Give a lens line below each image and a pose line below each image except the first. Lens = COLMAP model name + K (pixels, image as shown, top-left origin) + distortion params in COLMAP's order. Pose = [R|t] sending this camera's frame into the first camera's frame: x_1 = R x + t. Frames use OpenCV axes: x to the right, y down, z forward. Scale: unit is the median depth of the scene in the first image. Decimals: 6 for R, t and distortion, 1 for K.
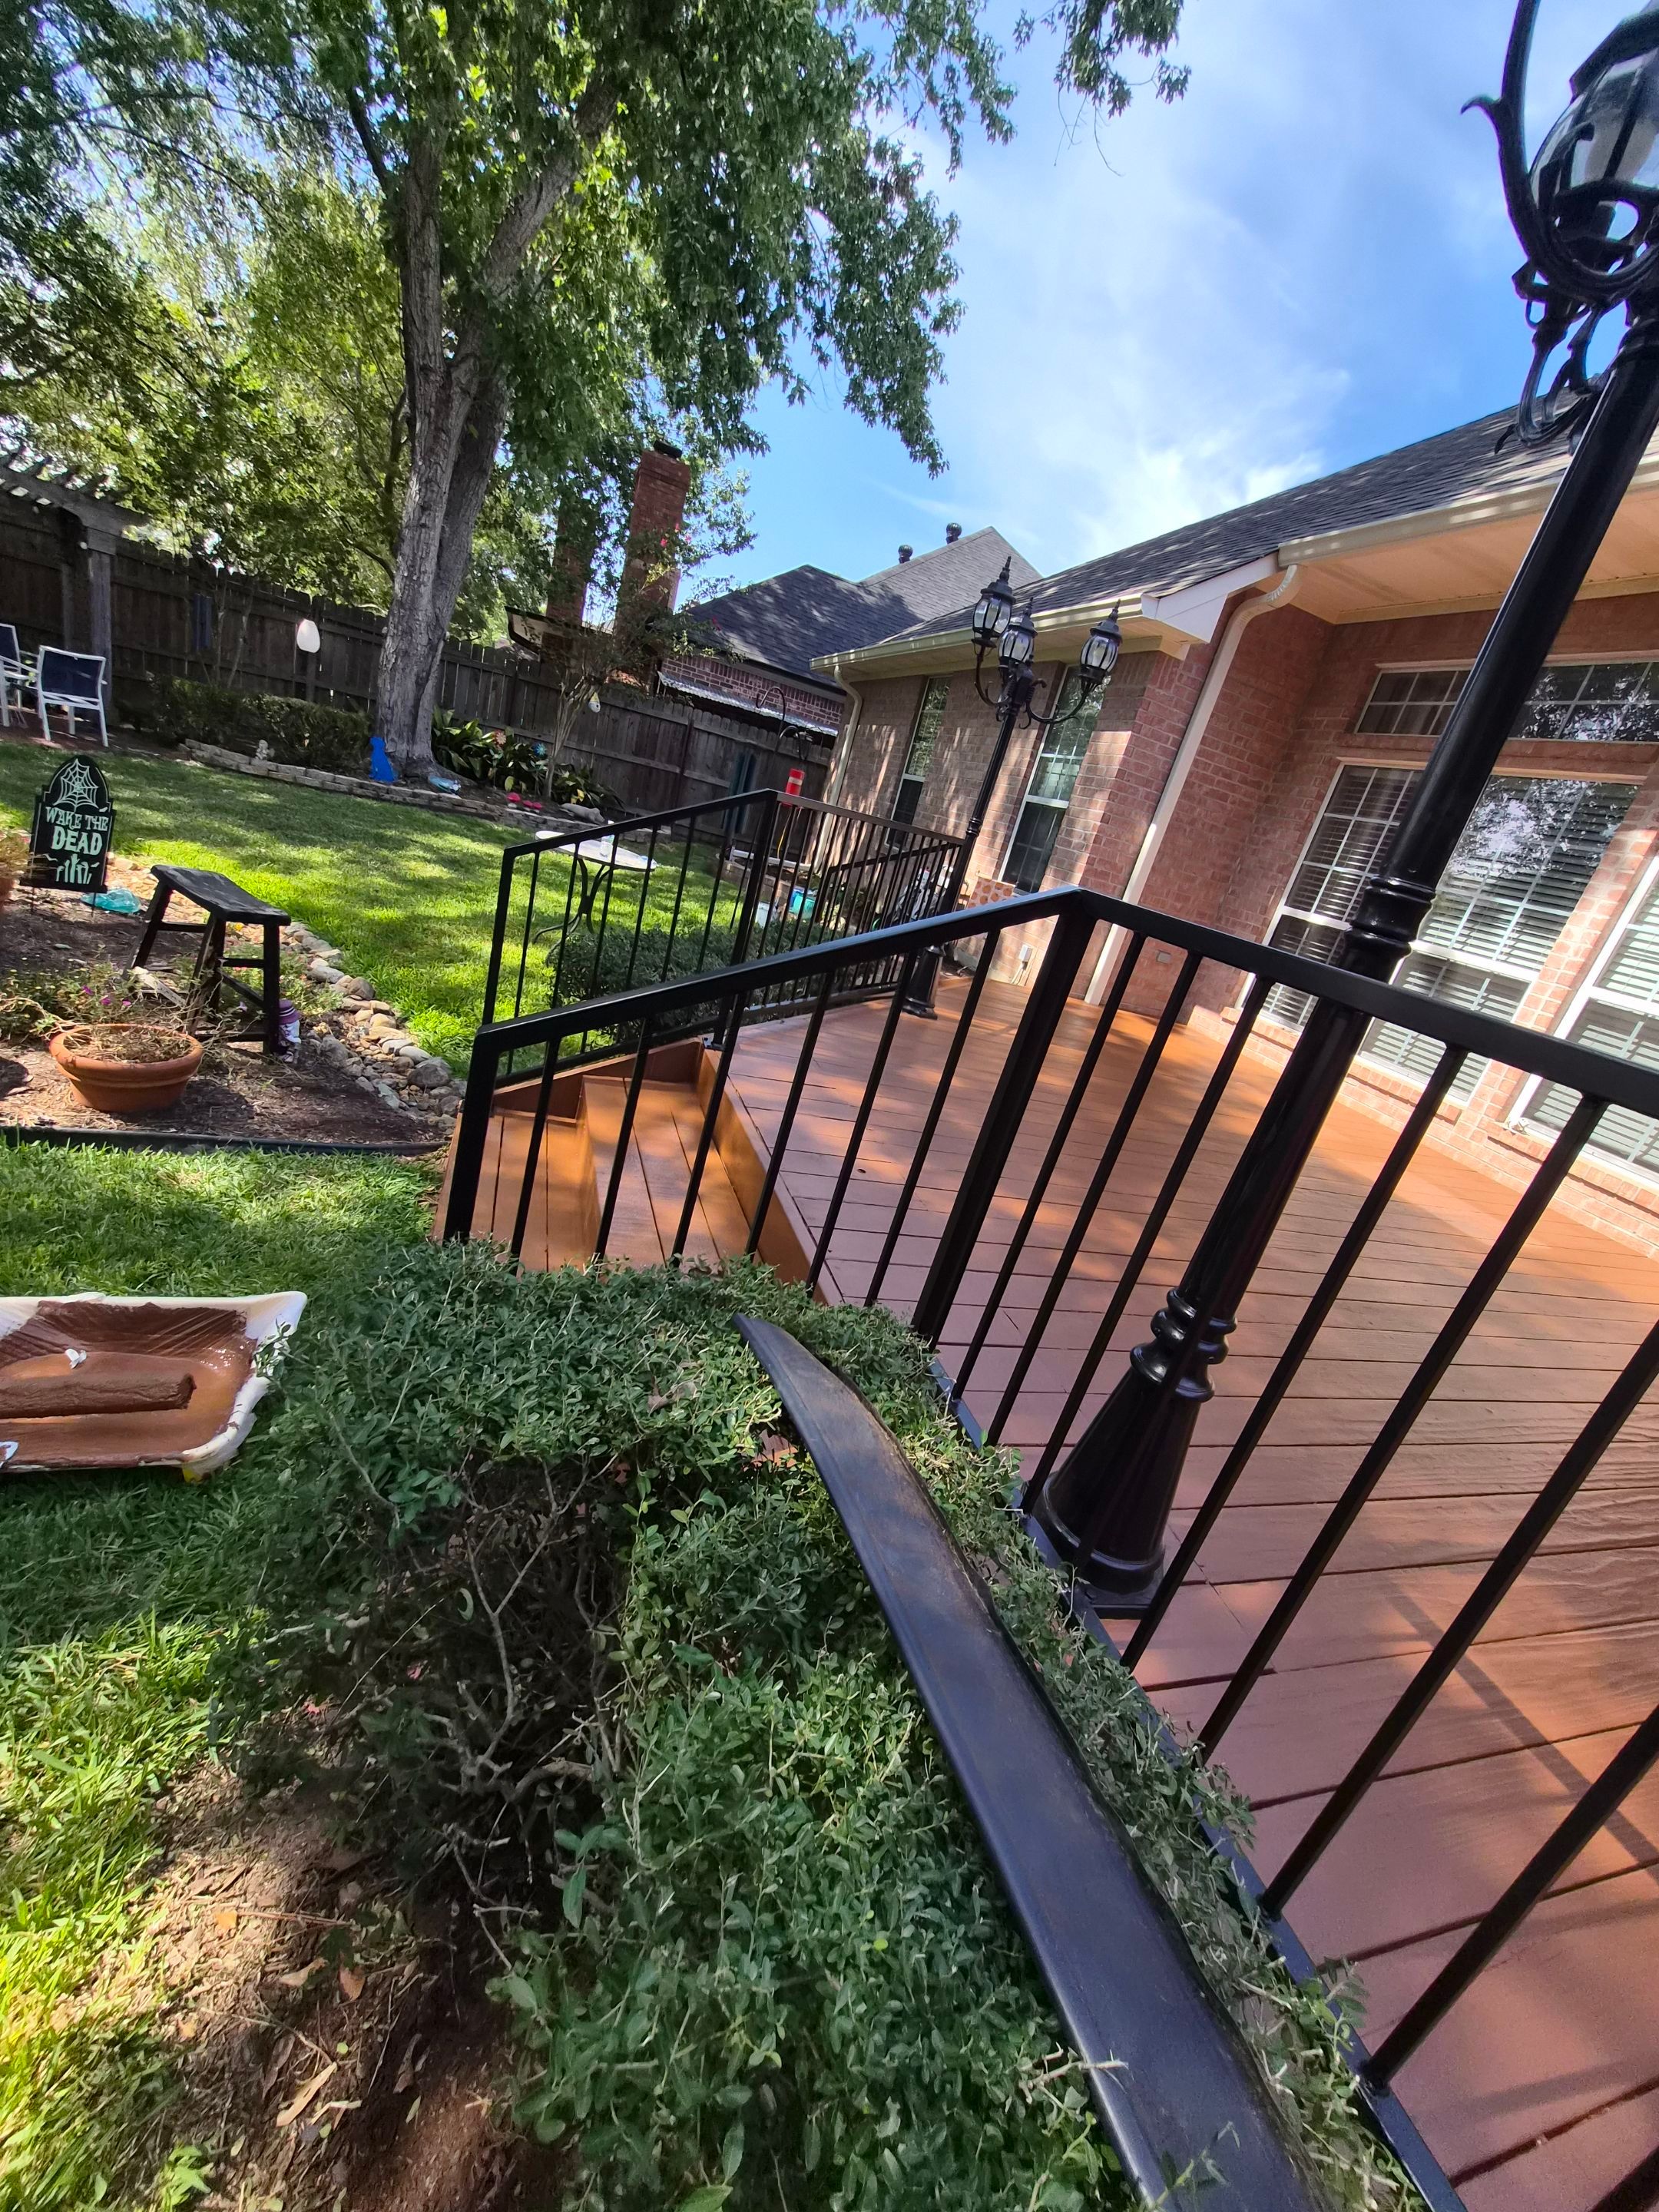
lens RADIAL K [[869.1, 0, 839.6], [0, 869.1, 1109.3], [0, 0, 1]] dist [-0.002050, 0.000536]
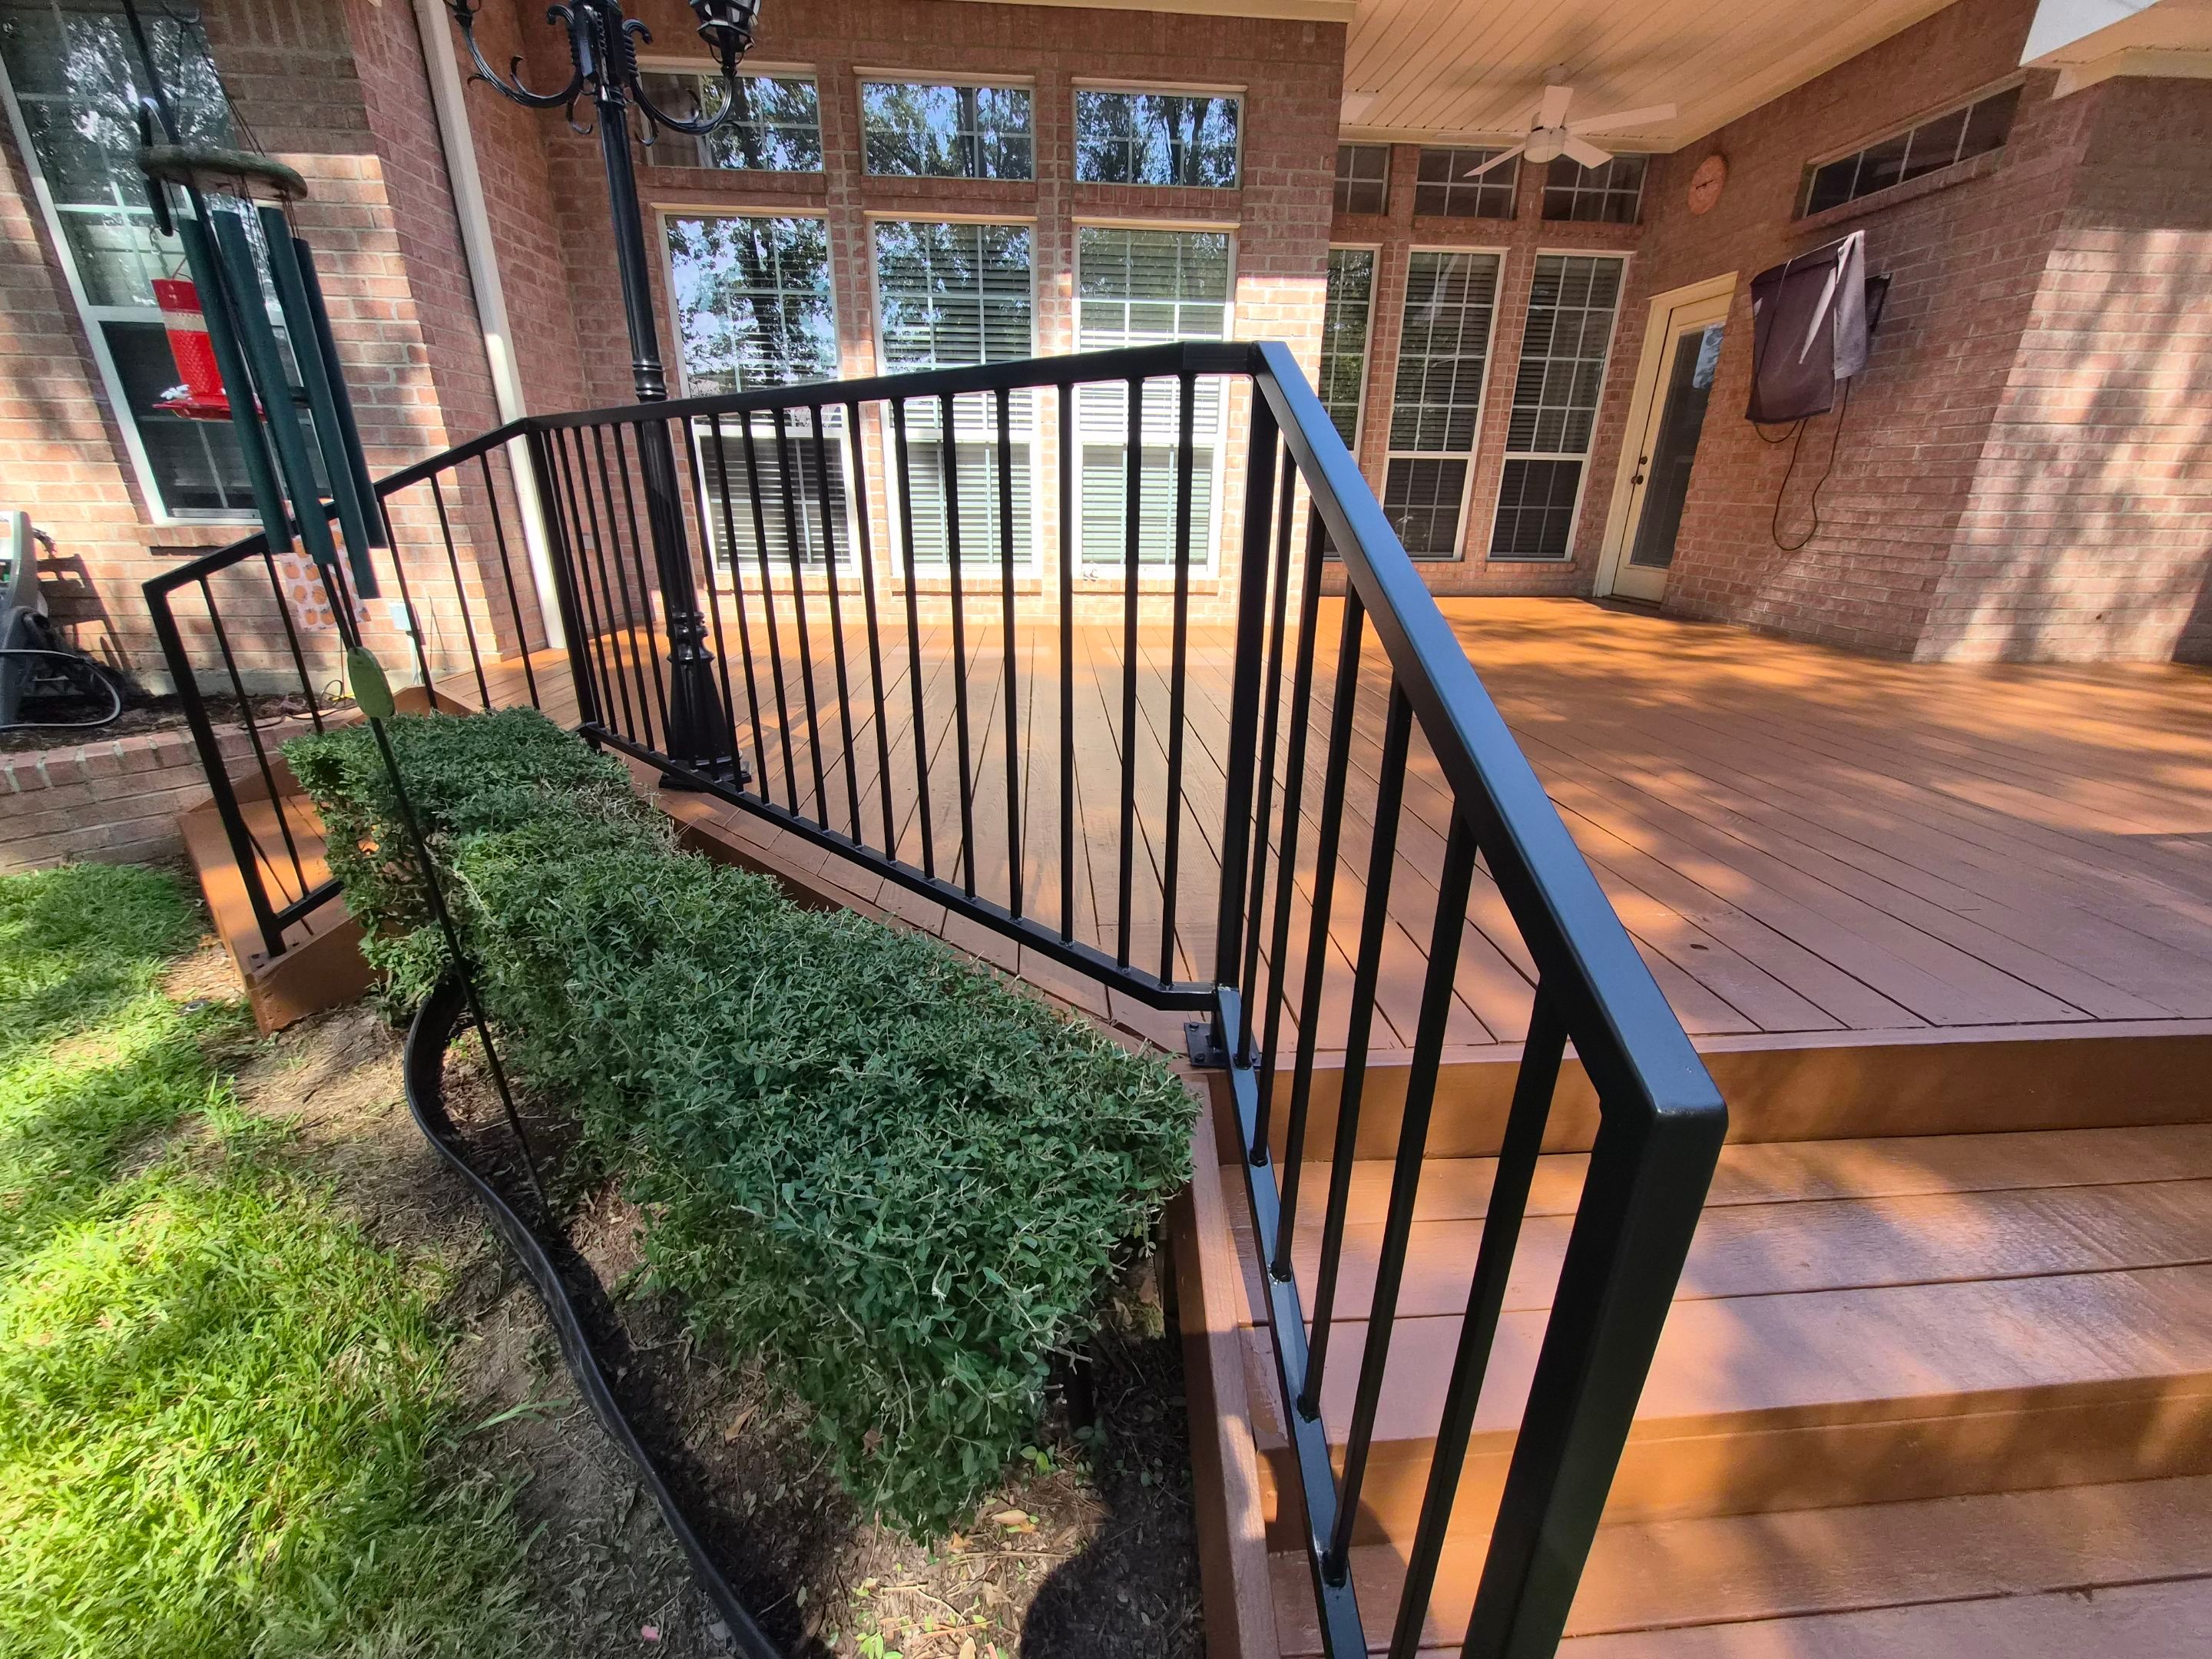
lens RADIAL K [[869.1, 0, 1107.5], [0, 869.1, 824.5], [0, 0, 1]] dist [-0.002050, 0.000536]
pose [[0.230743, -0.576679, 0.783709, -0.213657], [0.374466, 0.796038, 0.475499, -0.186540], [-0.898072, 0.183754, 0.399627, 0.445211]]
